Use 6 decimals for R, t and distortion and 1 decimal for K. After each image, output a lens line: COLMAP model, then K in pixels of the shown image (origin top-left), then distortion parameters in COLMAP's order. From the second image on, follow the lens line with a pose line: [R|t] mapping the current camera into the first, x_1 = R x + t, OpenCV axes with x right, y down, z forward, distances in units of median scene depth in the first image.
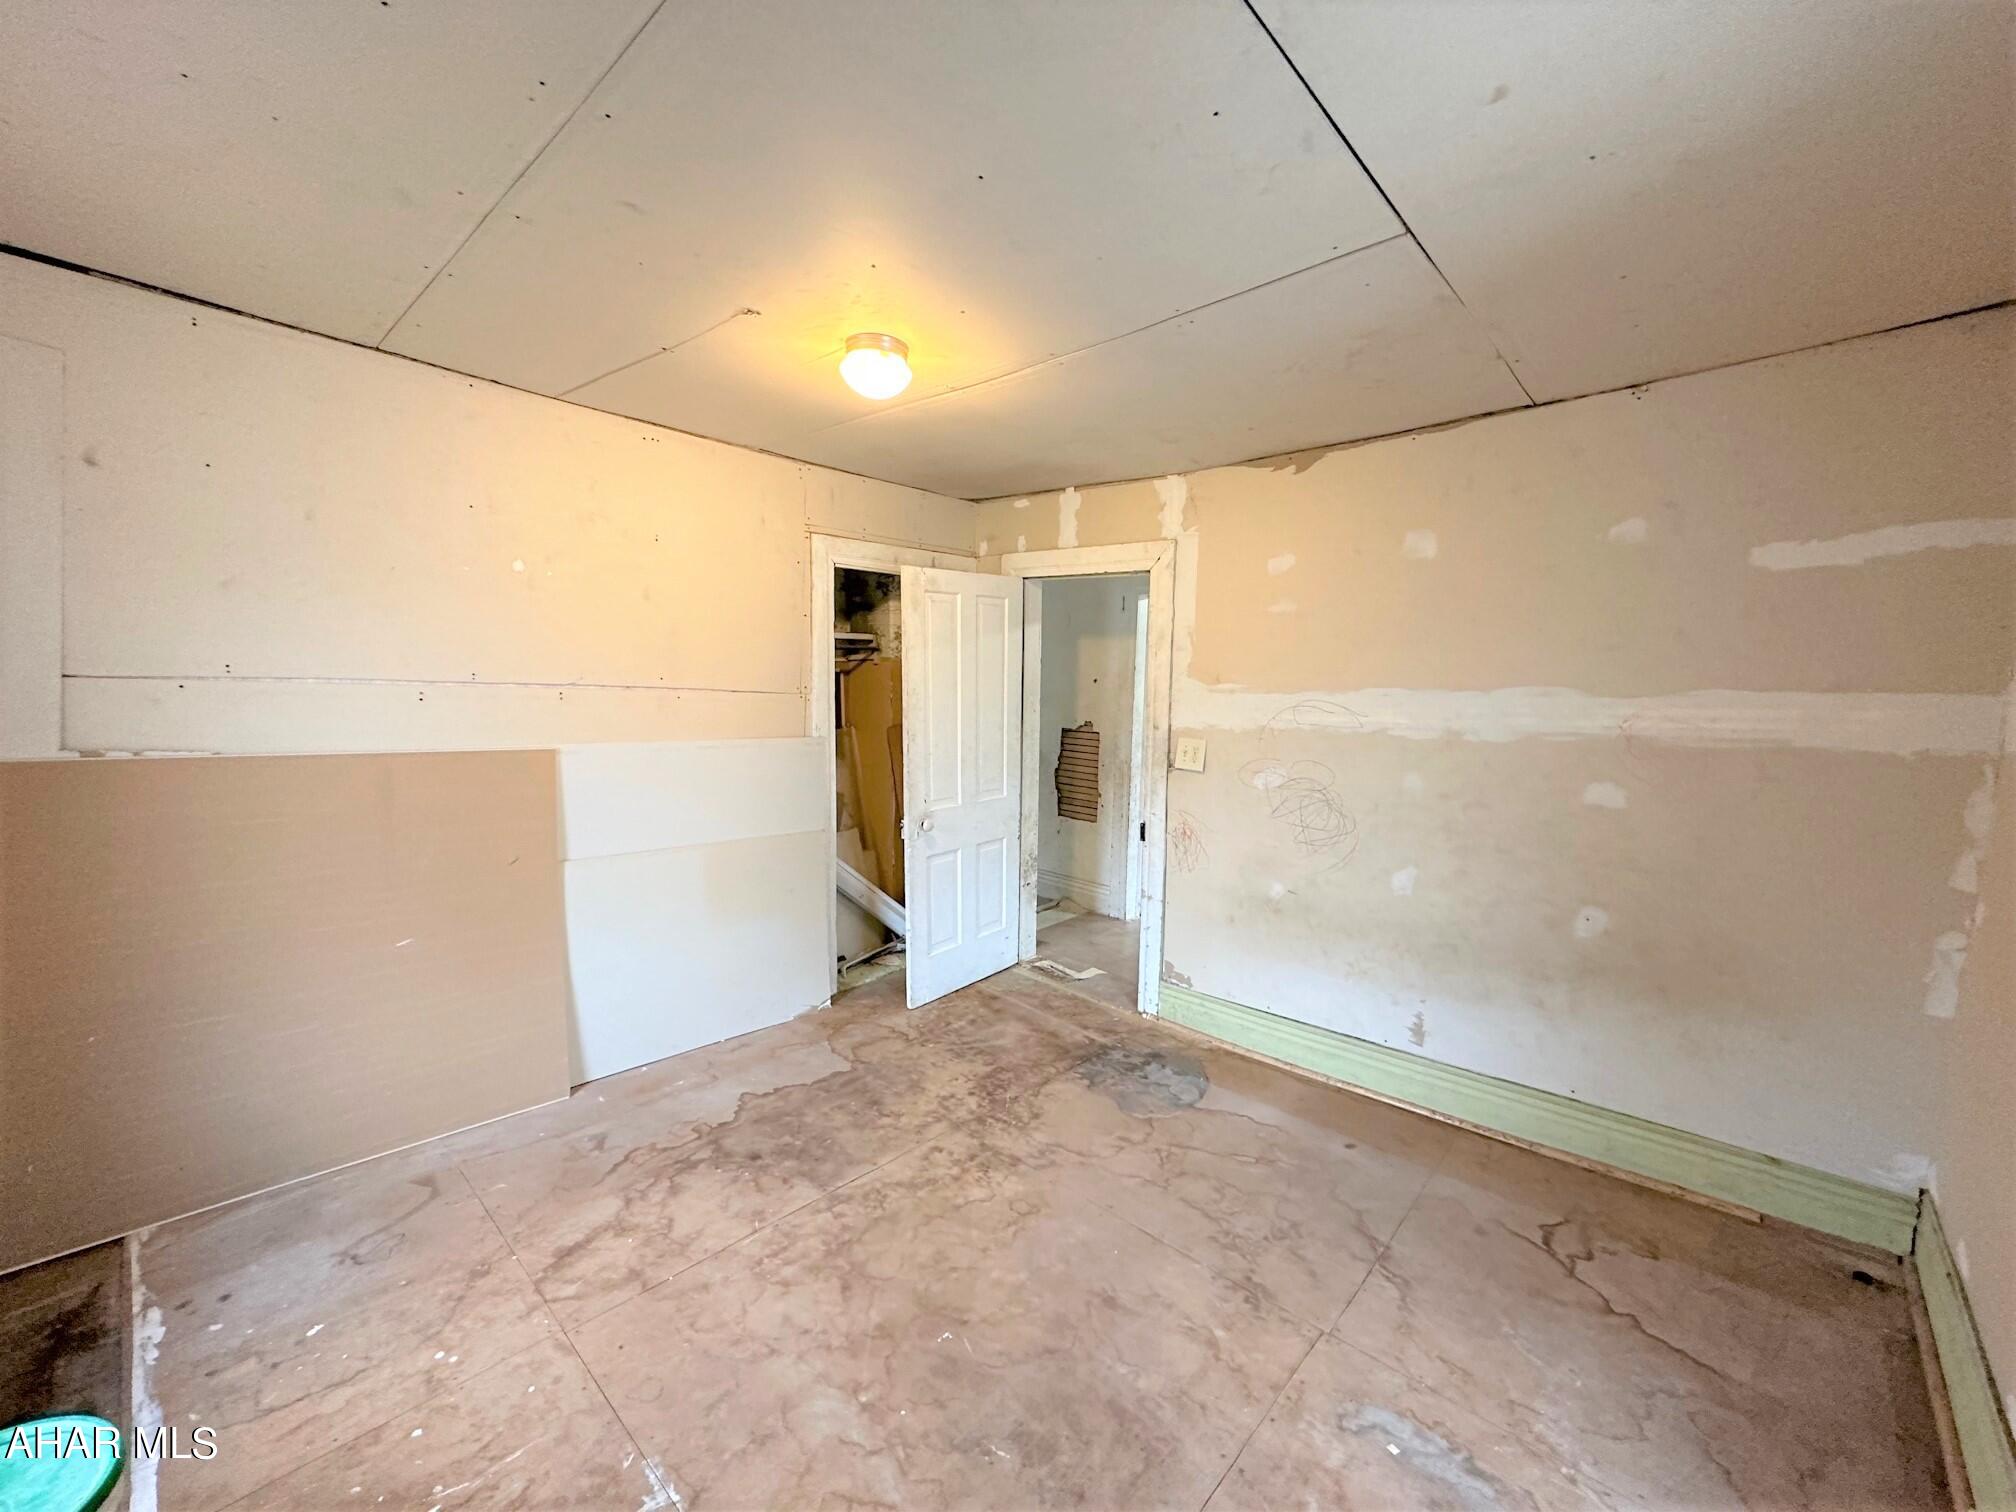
lens RADIAL K [[802.8, 0, 1004.6], [0, 802.8, 759.5], [0, 0, 1]] dist [-0.001641, 0.000858]
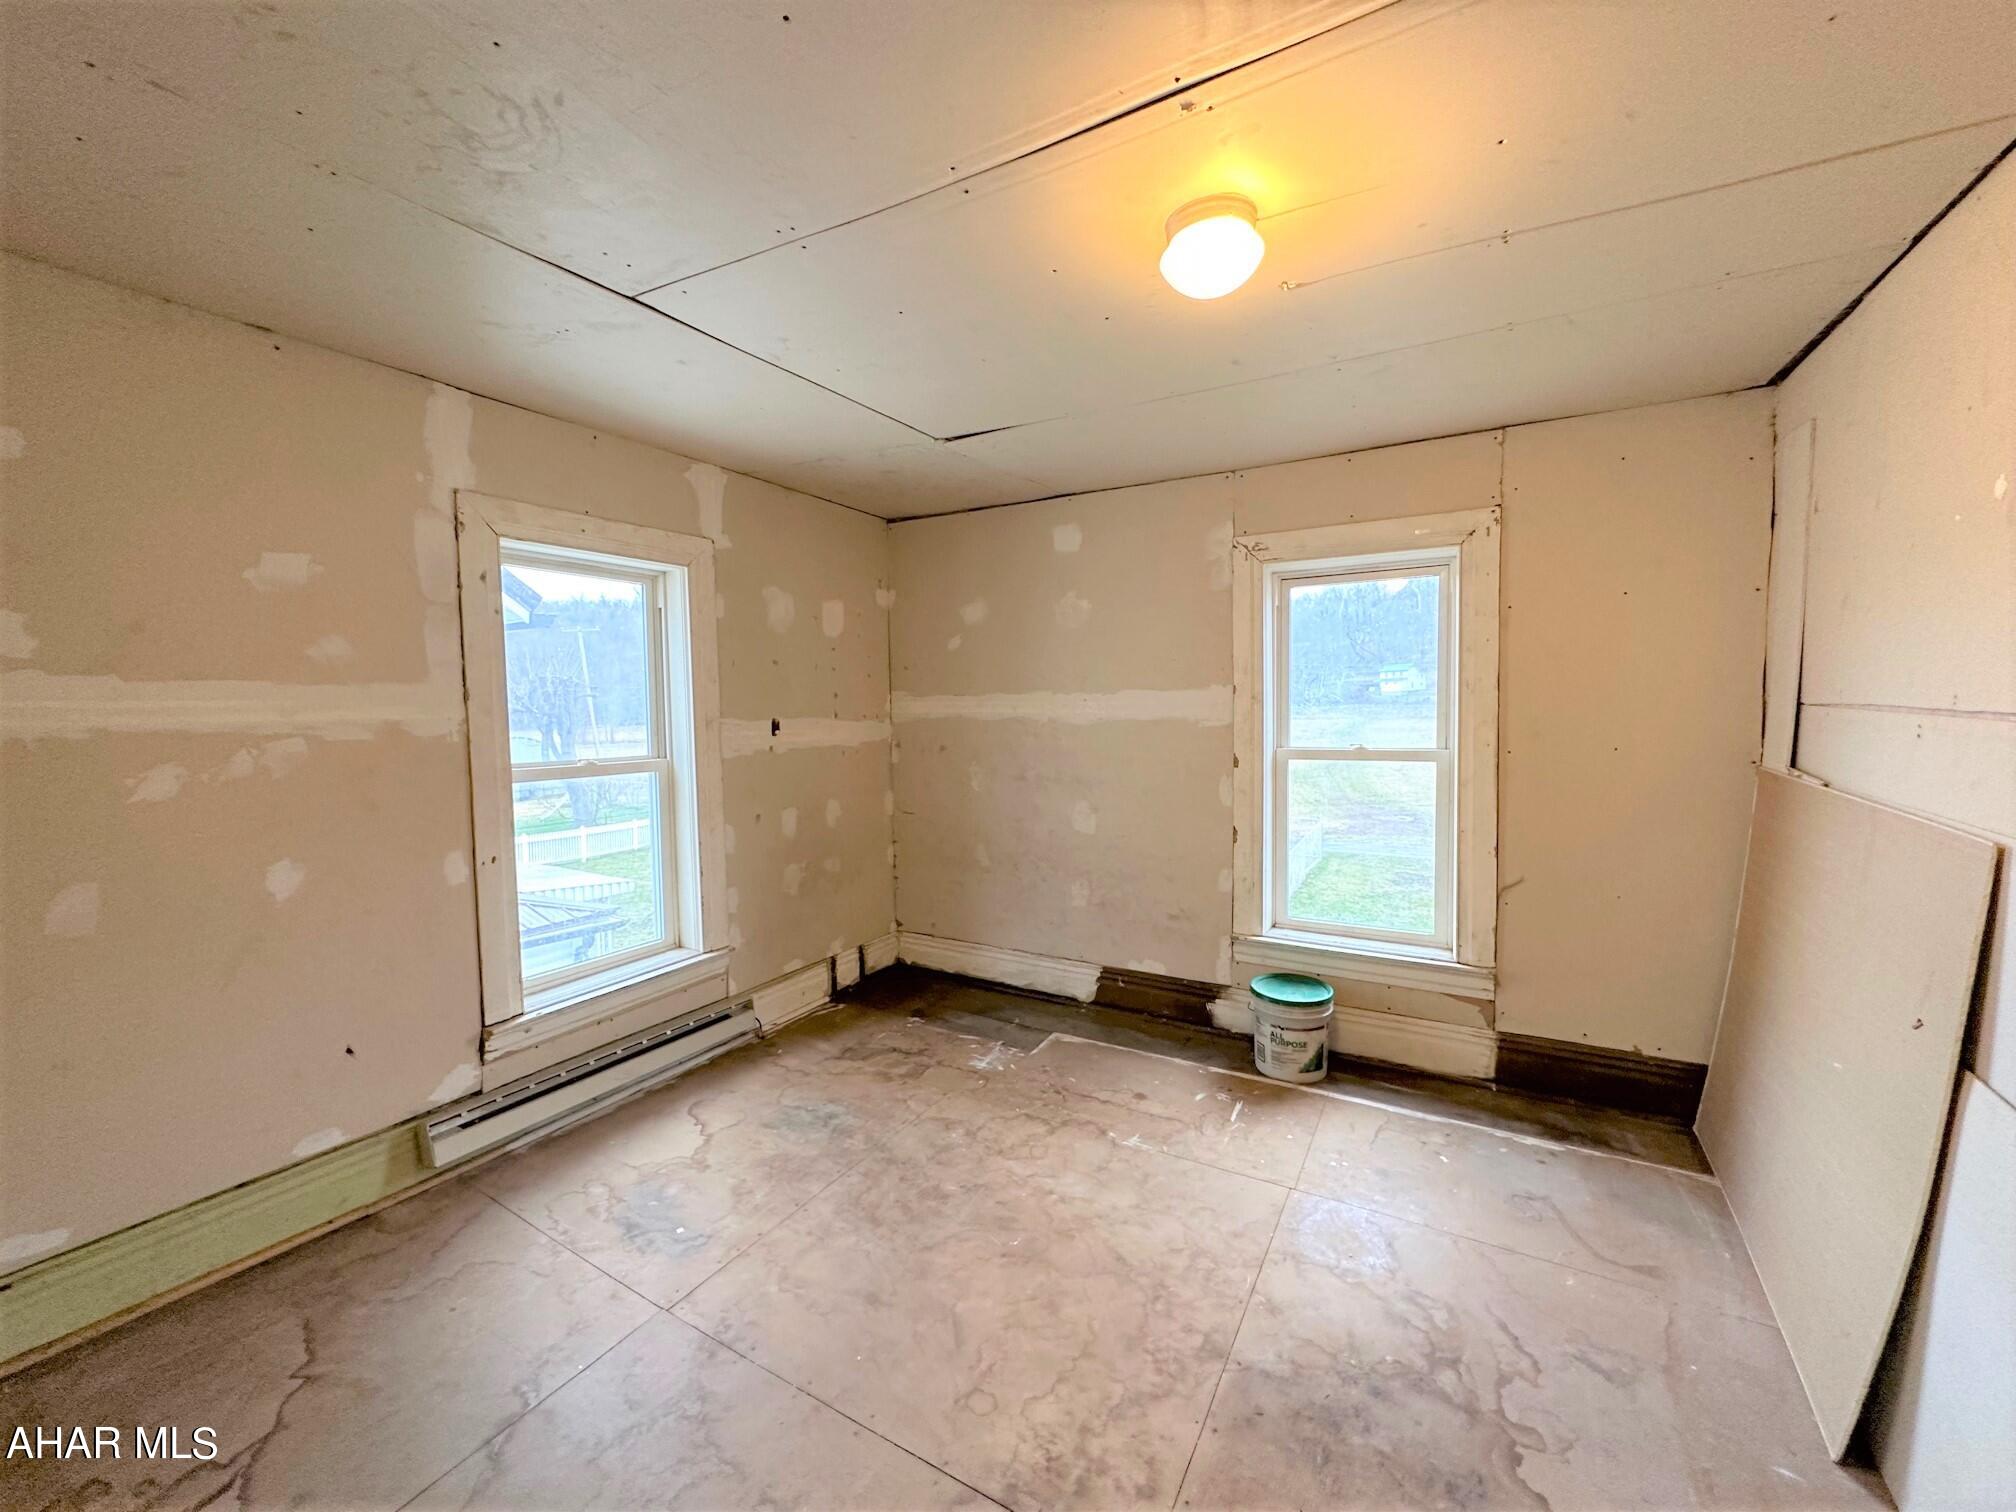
lens RADIAL K [[802.8, 0, 1012.3], [0, 802.8, 757.0], [0, 0, 1]] dist [-0.001641, 0.000858]
pose [[-0.974922, -0.003643, -0.222517, 0.191730], [-0.039870, 0.986549, 0.158532, -0.174388], [0.218946, 0.163428, -0.961953, 1.955576]]
